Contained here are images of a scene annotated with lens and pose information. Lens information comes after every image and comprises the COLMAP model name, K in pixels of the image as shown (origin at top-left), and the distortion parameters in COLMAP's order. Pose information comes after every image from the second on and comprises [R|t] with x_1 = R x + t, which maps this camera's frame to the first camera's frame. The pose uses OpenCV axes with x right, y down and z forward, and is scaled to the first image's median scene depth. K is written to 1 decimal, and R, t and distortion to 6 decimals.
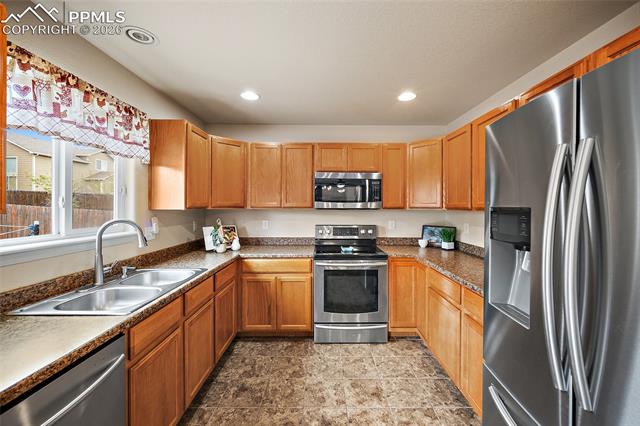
lens RADIAL K [[254.3, 0, 322.6], [0, 254.3, 206.1], [0, 0, 1]] dist [-0.003625, 0.000596]
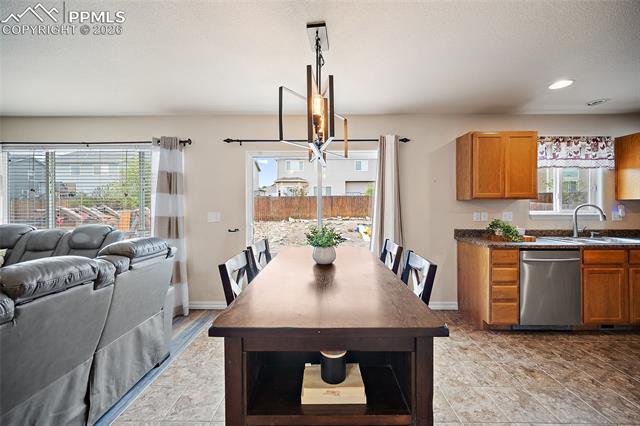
lens RADIAL K [[254.3, 0, 320.1], [0, 254.3, 206.5], [0, 0, 1]] dist [-0.003625, 0.000596]
pose [[-0.010773, -0.000204, -0.999942, 0.667073], [0.002746, 0.999996, -0.000233, 0.040865], [0.999938, -0.002748, -0.010772, -0.577168]]
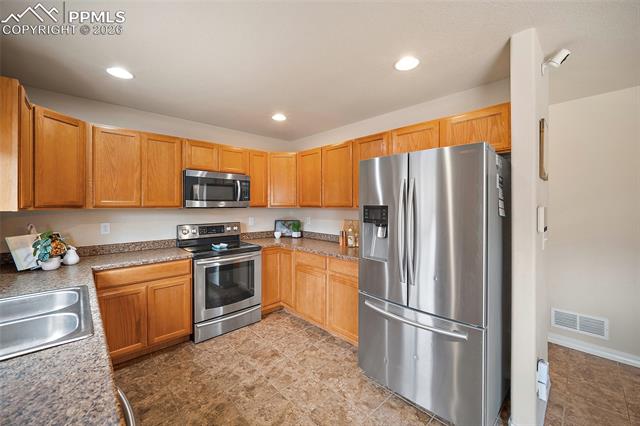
lens RADIAL K [[254.3, 0, 323.2], [0, 254.3, 204.6], [0, 0, 1]] dist [-0.003625, 0.000596]
pose [[0.724935, -0.002591, 0.688812, -0.352272], [0.002453, 0.999996, 0.001180, -0.001557], [-0.688813, 0.000834, 0.724939, -0.057780]]
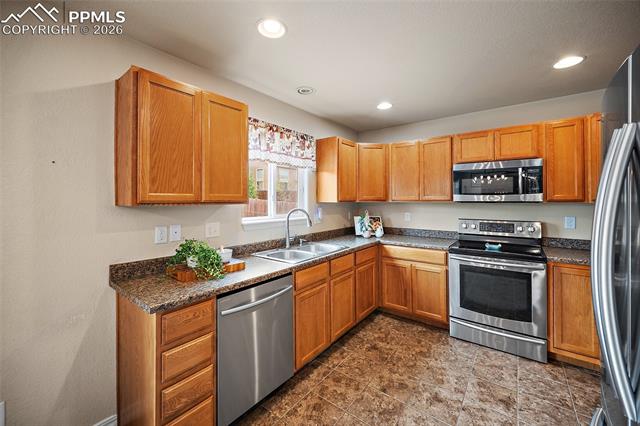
lens RADIAL K [[254.3, 0, 321.1], [0, 254.3, 198.0], [0, 0, 1]] dist [-0.003625, 0.000596]
pose [[0.791192, -0.008786, -0.611504, 0.184358], [0.004530, 0.999954, -0.008507, 0.001498], [0.611551, 0.003961, 0.791195, -0.105733]]
